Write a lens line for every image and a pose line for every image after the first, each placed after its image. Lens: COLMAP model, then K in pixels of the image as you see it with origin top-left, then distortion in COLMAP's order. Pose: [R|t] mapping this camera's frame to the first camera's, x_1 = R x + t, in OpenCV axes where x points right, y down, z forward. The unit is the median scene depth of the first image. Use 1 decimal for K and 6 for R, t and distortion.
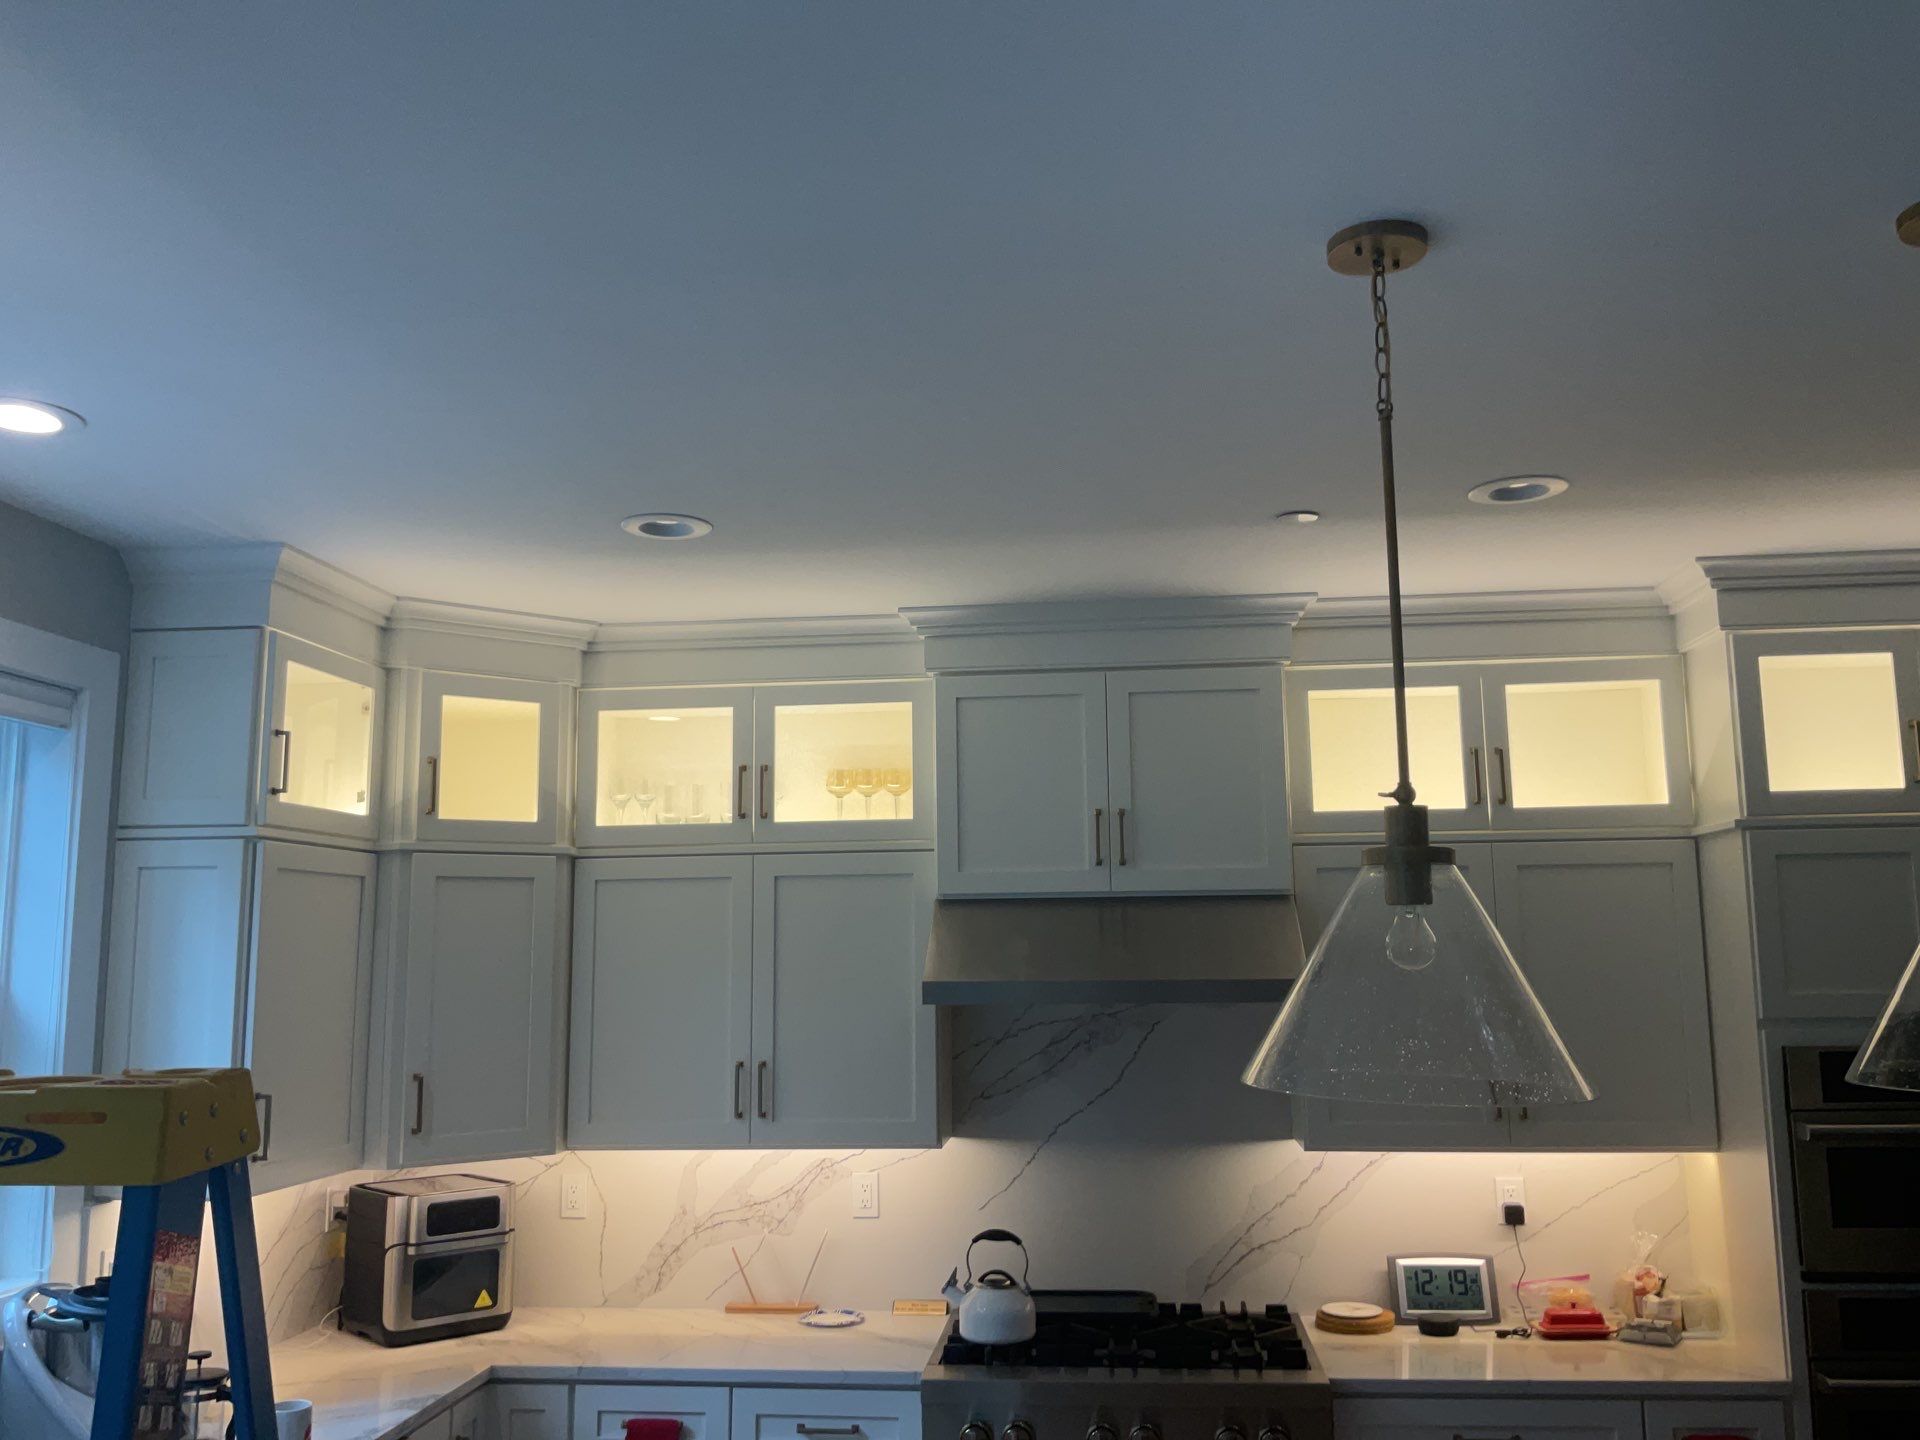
lens RADIAL K [[1588.0, 0, 960.0], [0, 1588.0, 720.0], [0, 0, 1]] dist [0.125499, -0.261366]
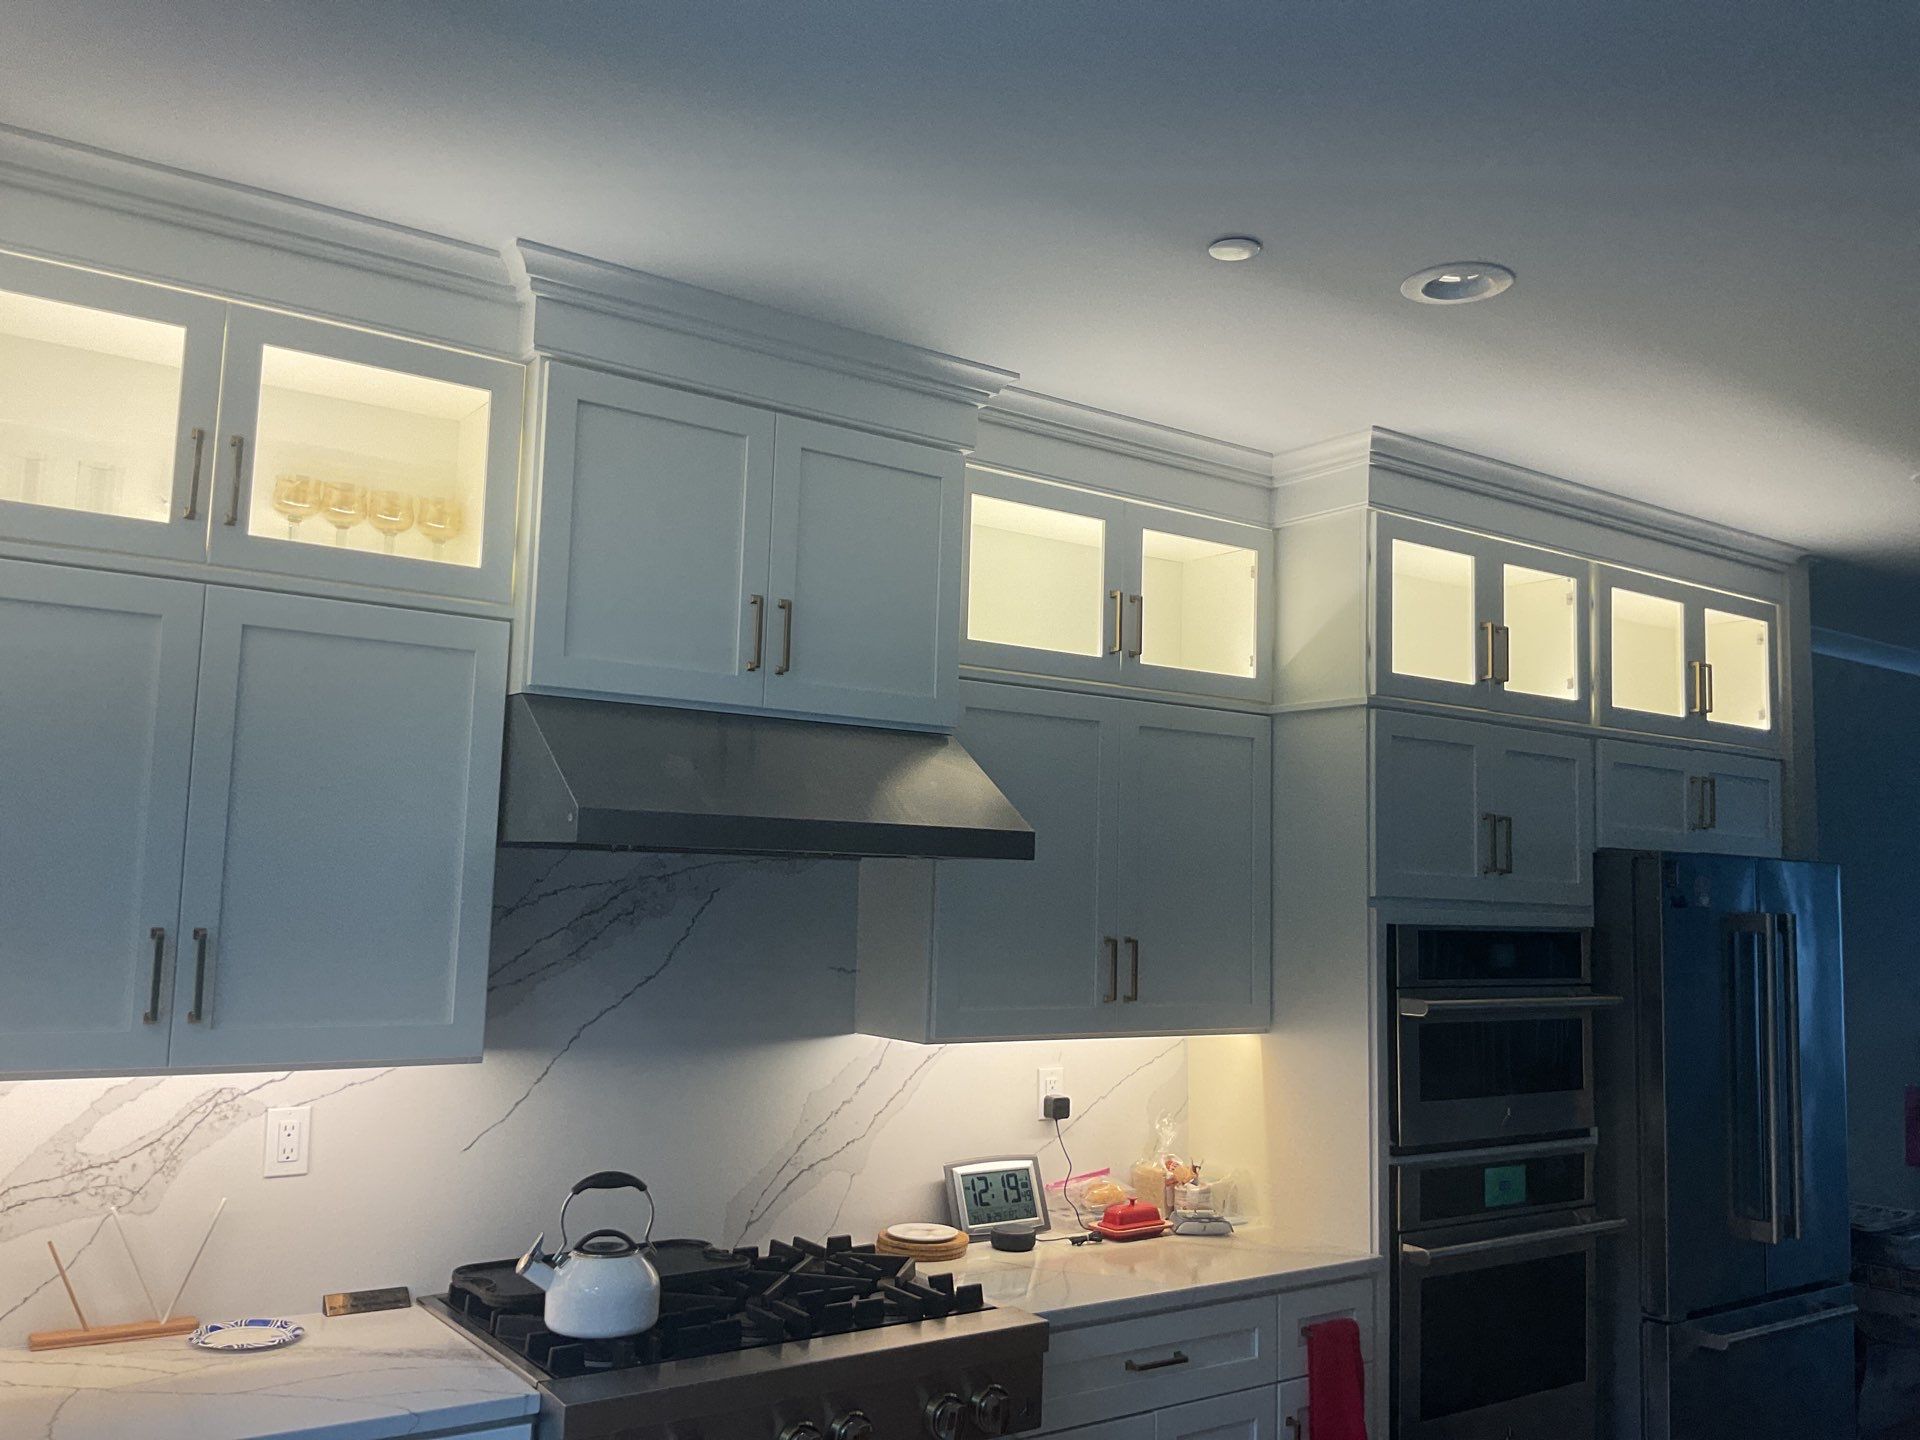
lens RADIAL K [[1588.0, 0, 960.0], [0, 1588.0, 720.0], [0, 0, 1]] dist [0.125499, -0.261366]
pose [[0.747523, 0.104913, 0.655898, -0.317176], [-0.133612, 0.991014, -0.006238, 0.104853], [-0.650659, -0.082973, 0.754824, 0.379827]]
